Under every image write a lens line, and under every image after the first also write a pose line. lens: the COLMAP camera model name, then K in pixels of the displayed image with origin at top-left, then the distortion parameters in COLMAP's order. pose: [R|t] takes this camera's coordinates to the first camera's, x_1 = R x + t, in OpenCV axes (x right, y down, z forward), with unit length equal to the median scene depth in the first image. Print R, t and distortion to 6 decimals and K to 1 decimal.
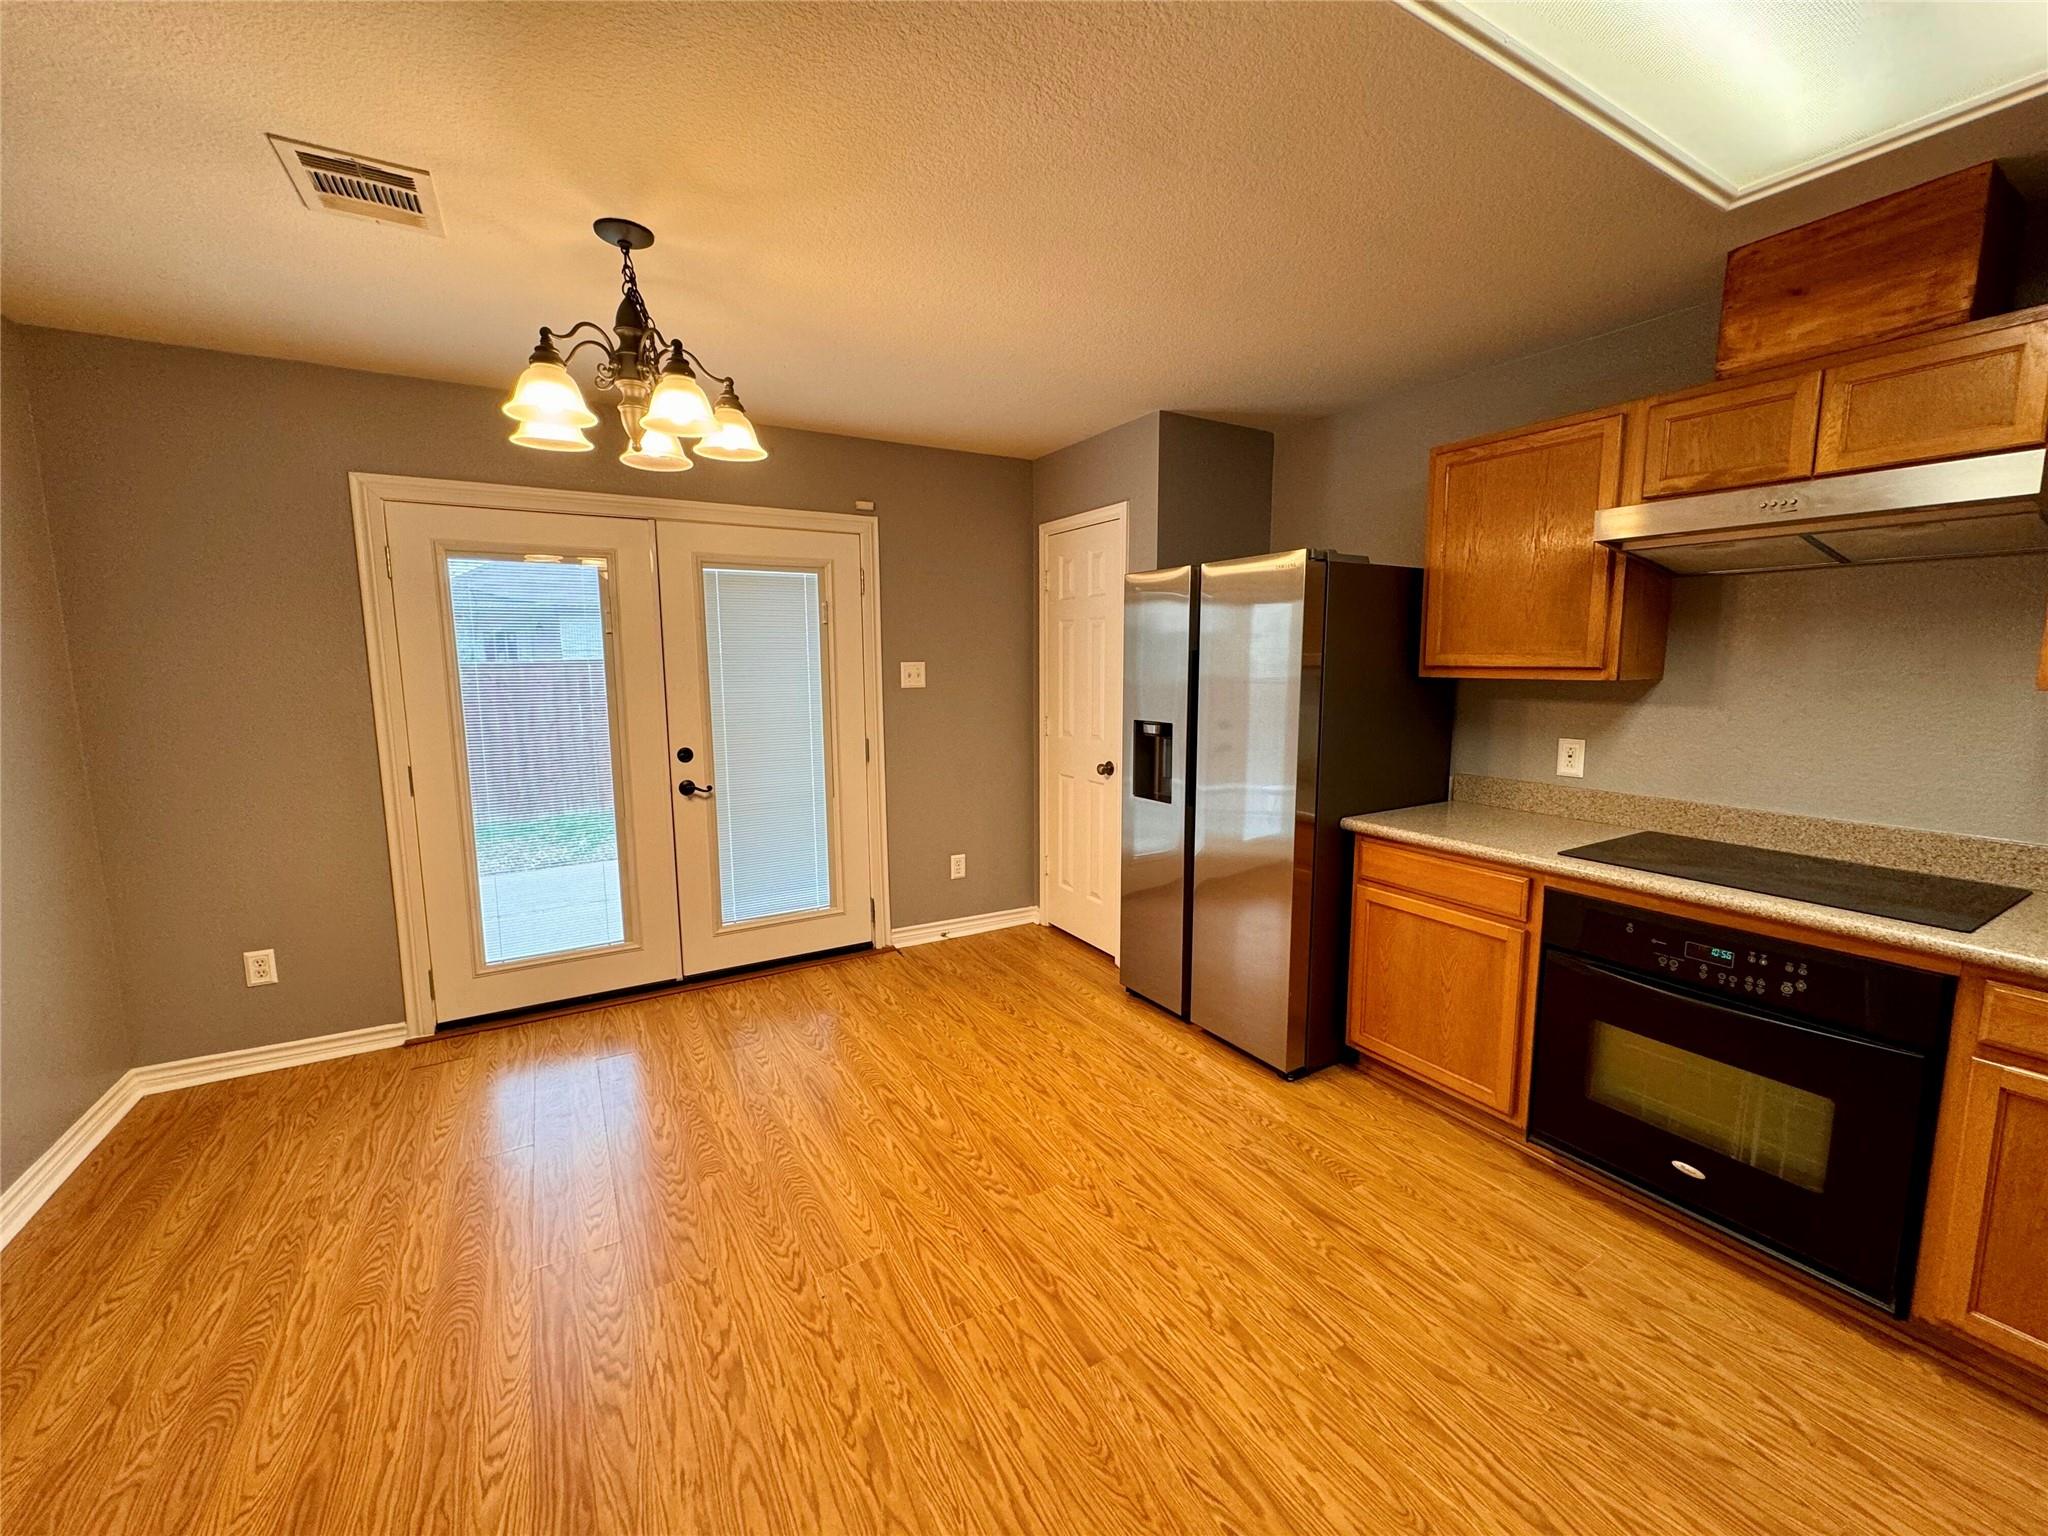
lens RADIAL K [[818.6, 0, 1015.8], [0, 818.6, 765.8], [0, 0, 1]] dist [0.000206, -0.000228]
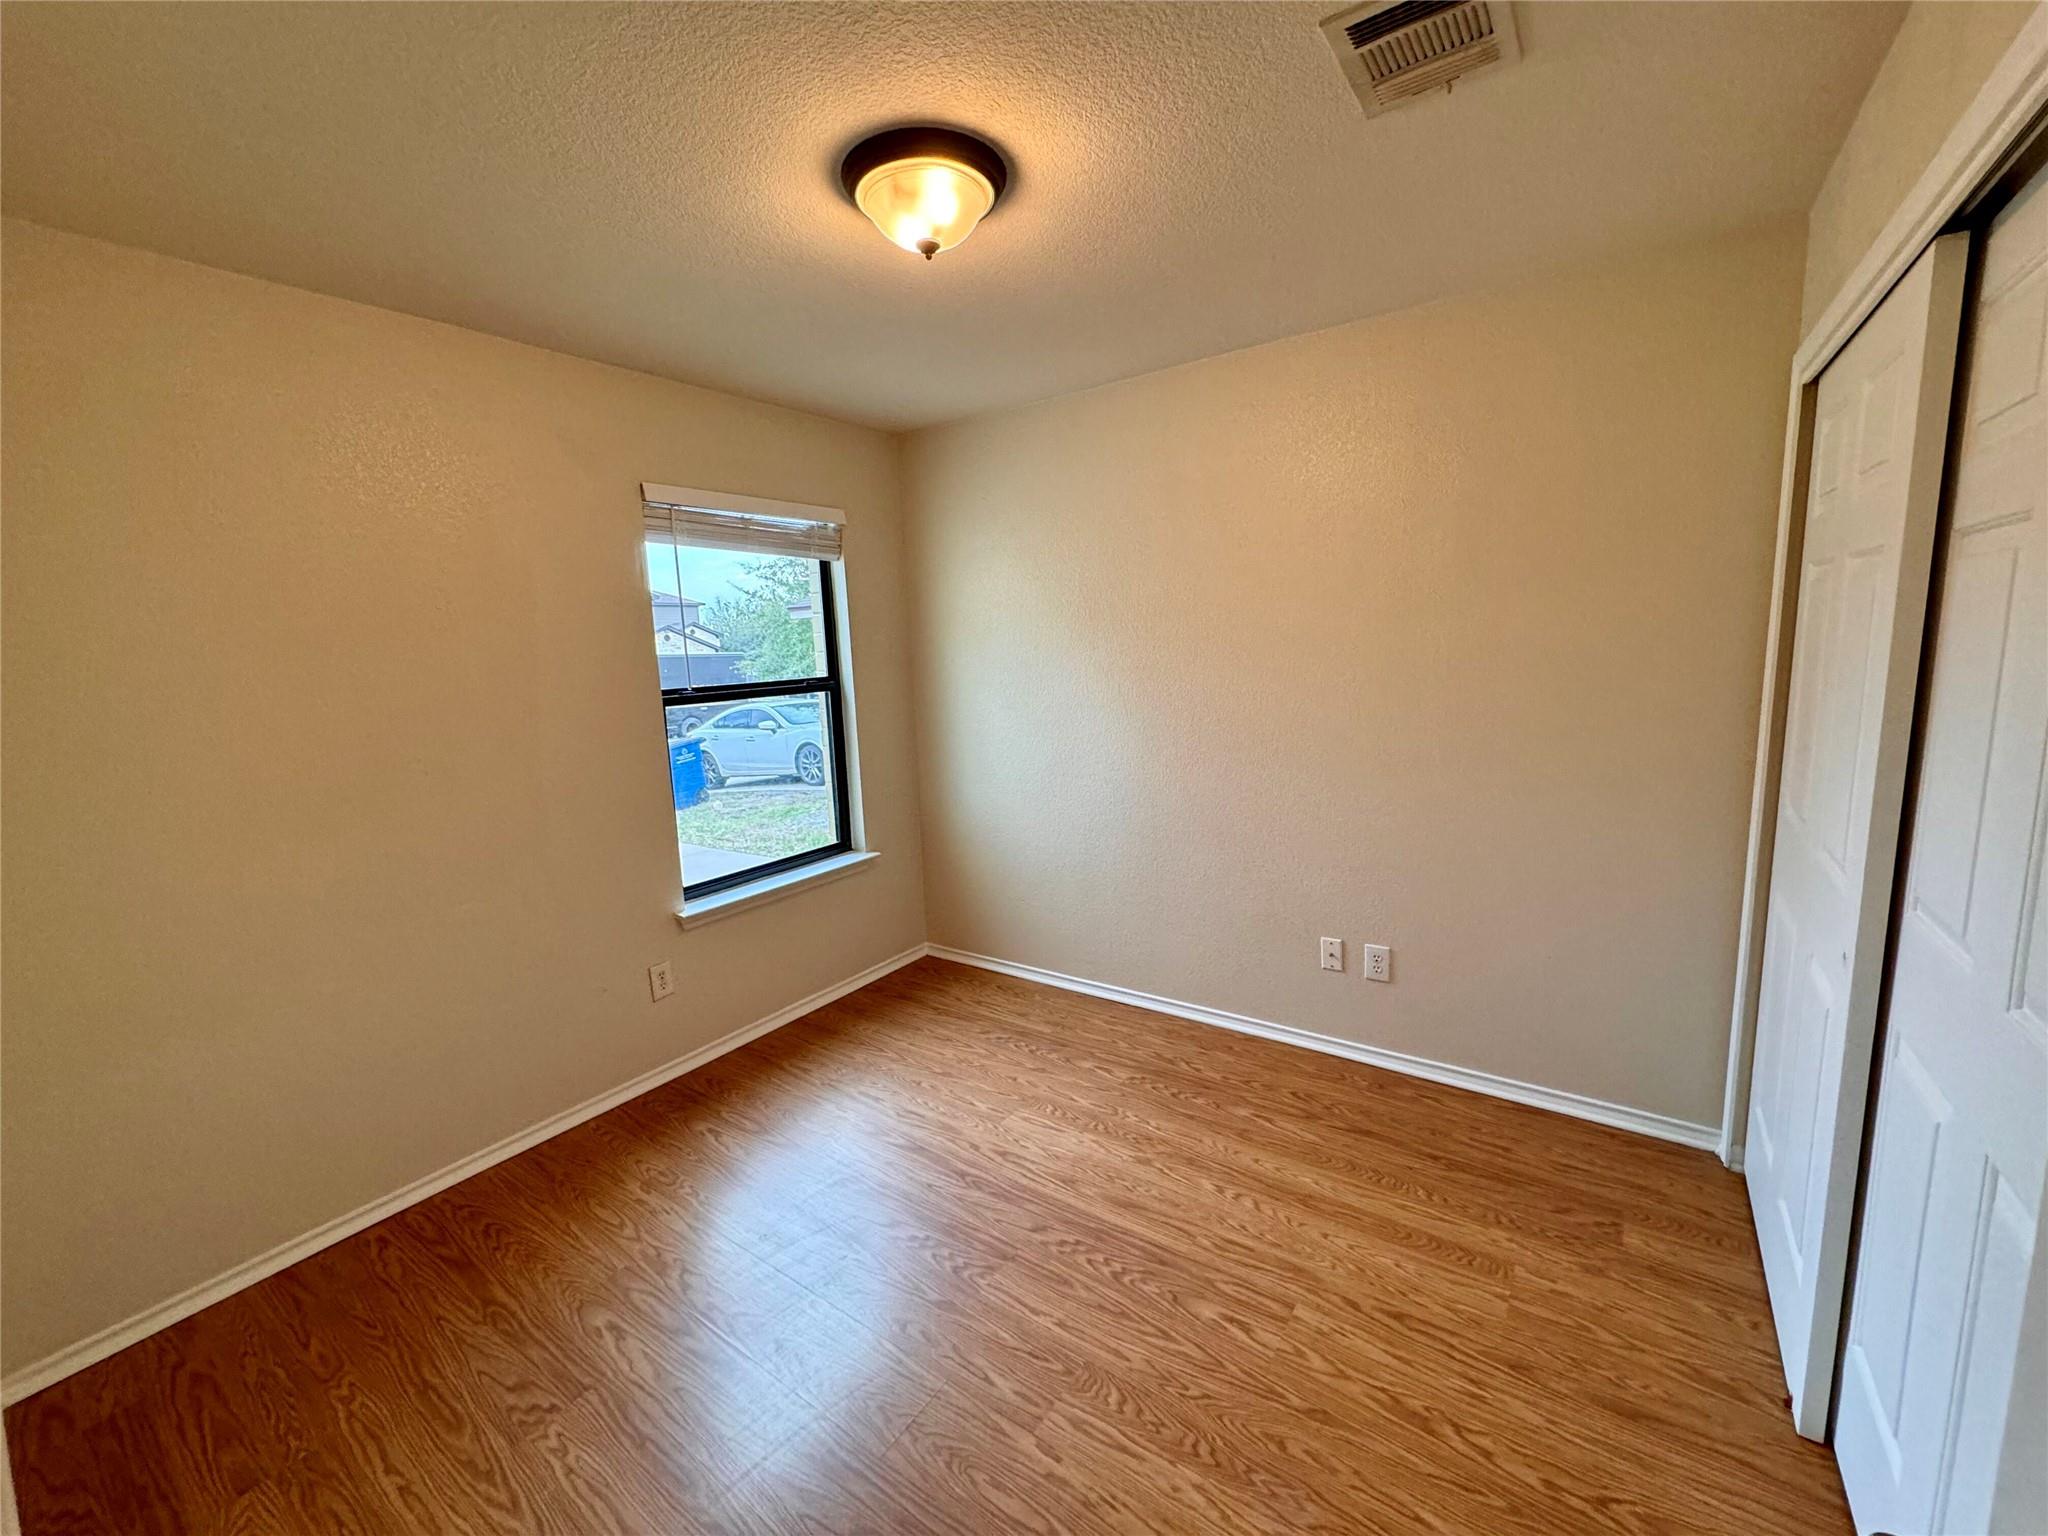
lens RADIAL K [[818.6, 0, 1022.4], [0, 818.6, 773.9], [0, 0, 1]] dist [0.000206, -0.000228]
pose [[-0.911417, 0.101829, -0.398686, 0.337266], [-0.009432, 0.963472, 0.267644, -0.239505], [0.411377, 0.247695, -0.877164, 1.658904]]
